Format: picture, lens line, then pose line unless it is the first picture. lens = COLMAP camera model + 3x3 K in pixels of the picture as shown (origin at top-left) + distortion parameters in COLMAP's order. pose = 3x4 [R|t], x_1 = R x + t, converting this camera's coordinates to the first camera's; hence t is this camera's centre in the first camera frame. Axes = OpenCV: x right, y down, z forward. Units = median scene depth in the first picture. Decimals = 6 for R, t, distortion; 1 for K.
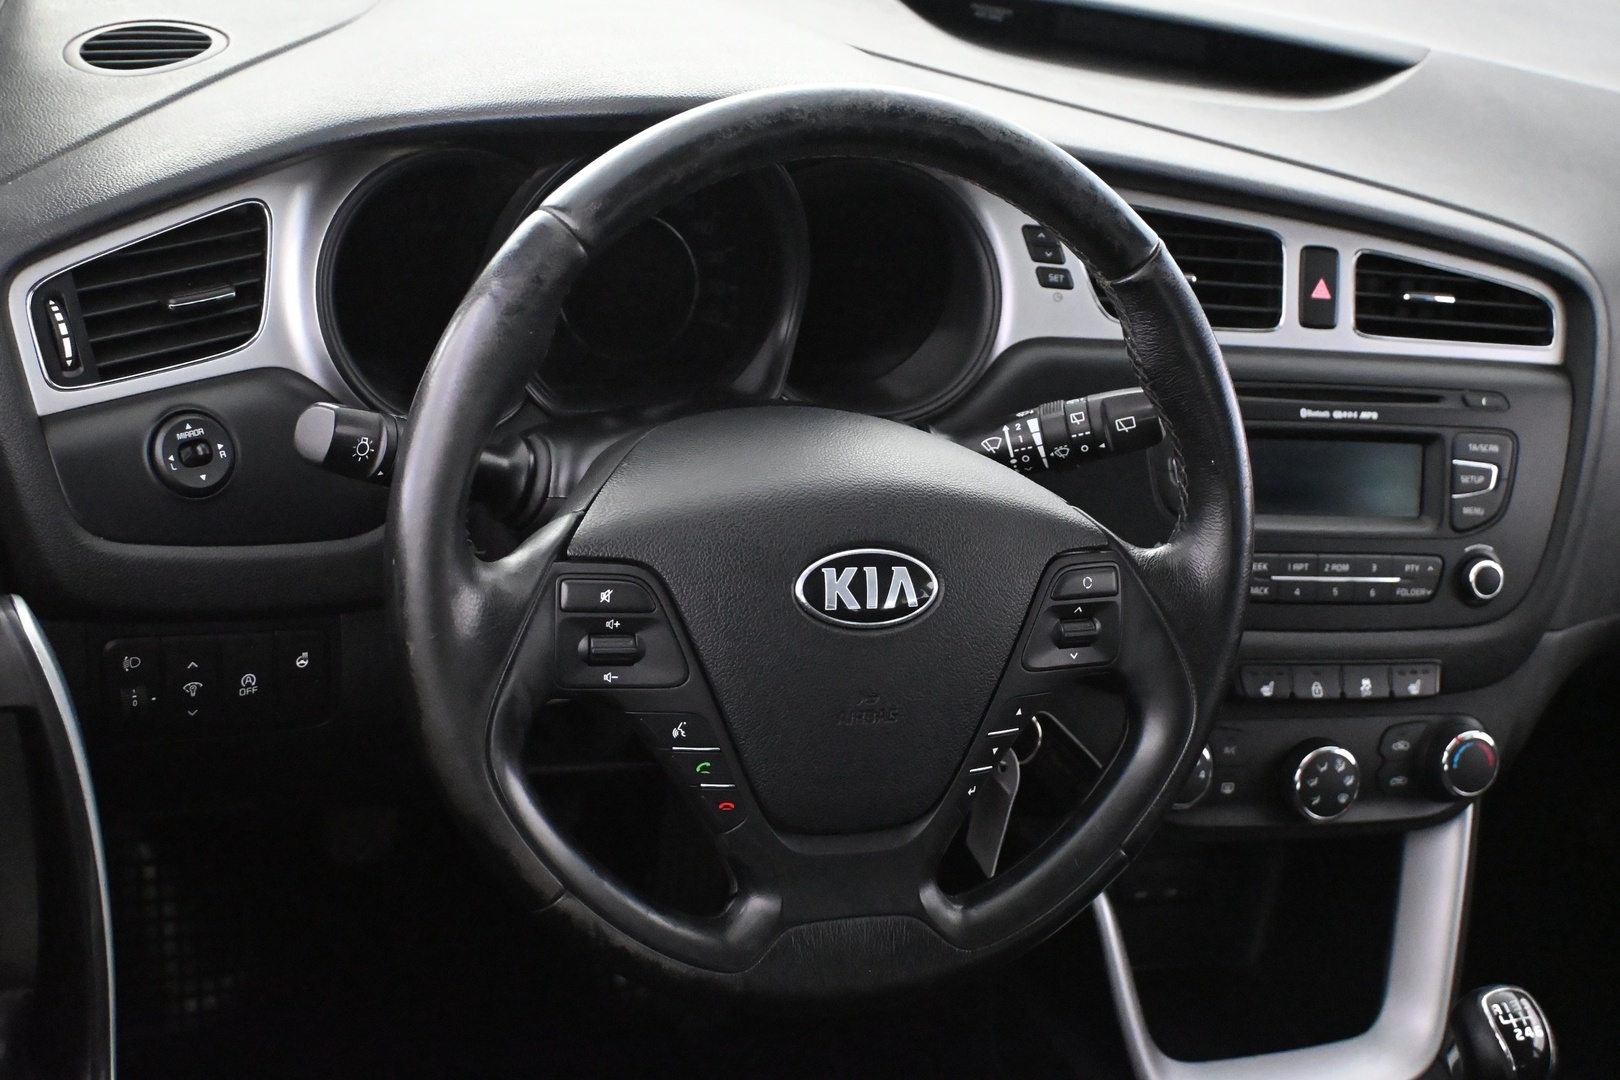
lens RADIAL K [[2238.3, 0, 811.2], [0, 2238.3, 534.5], [0, 0, 1]] dist [0.031684, 0.000000]
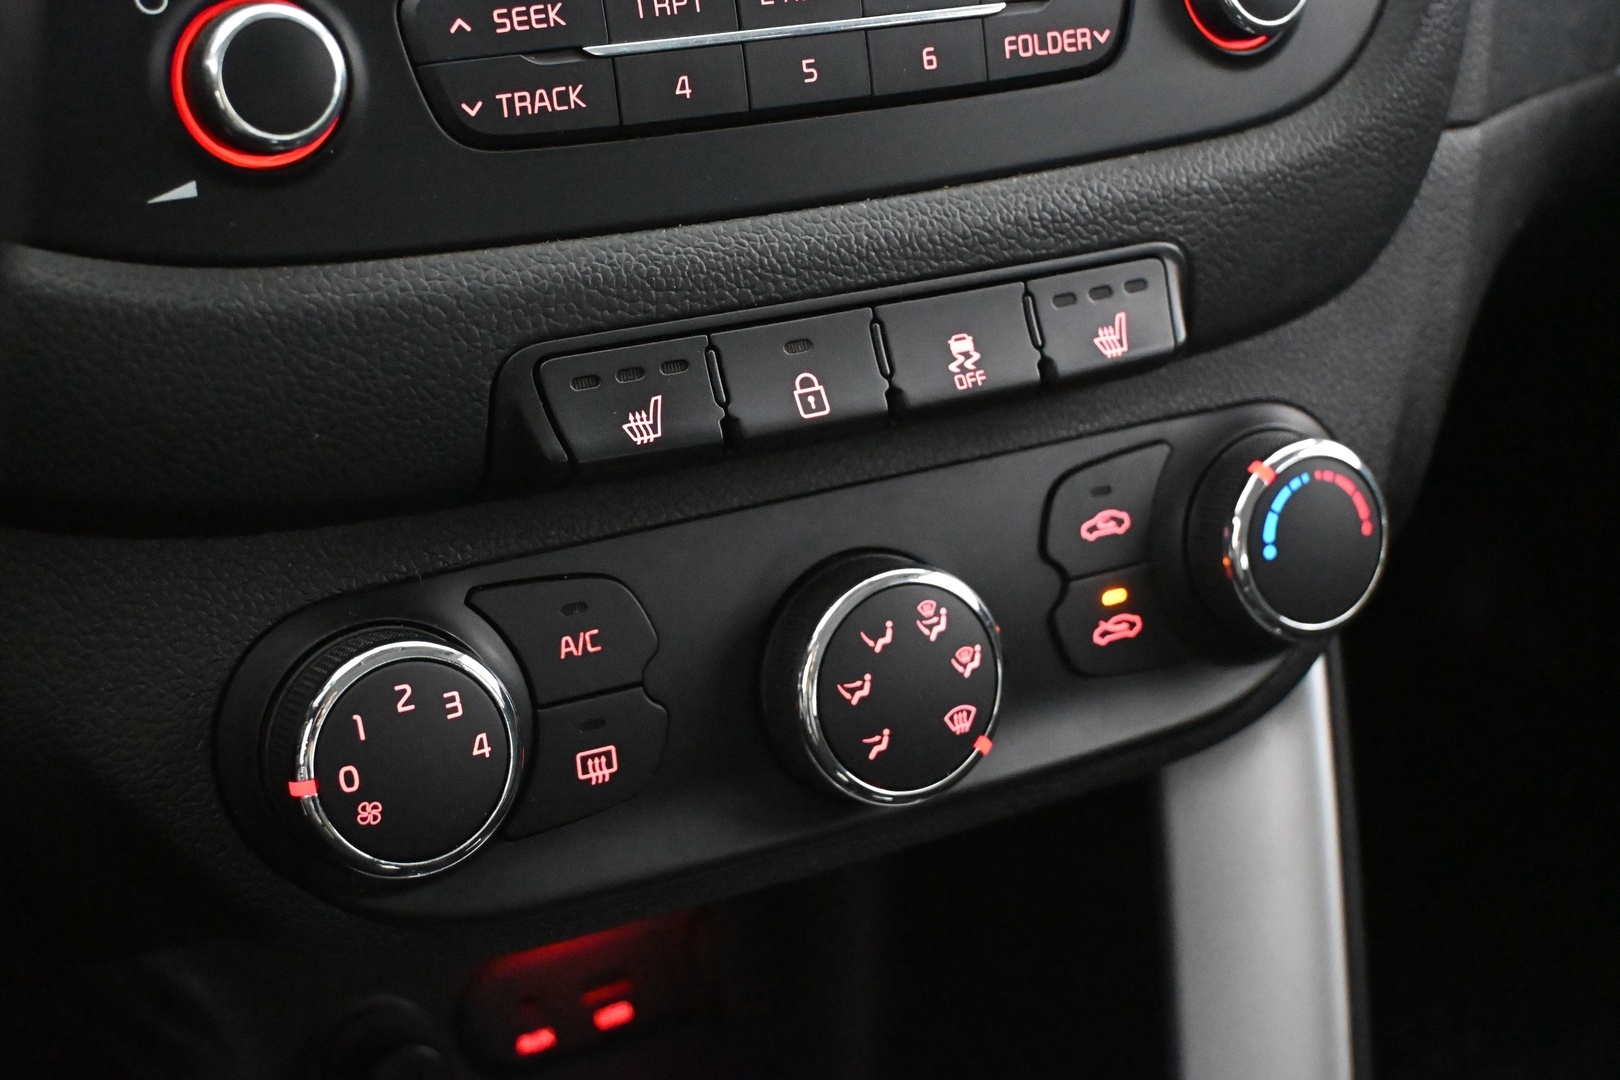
lens RADIAL K [[2396.7, 0, 809.2], [0, 2396.7, 542.9], [0, 0, 1]] dist [0.087462, 0.000000]
pose [[0.972628, -0.194240, 0.127541, 0.177195], [0.187512, 0.980246, 0.062908, 0.067357], [-0.137241, -0.037271, 0.989836, 0.664431]]
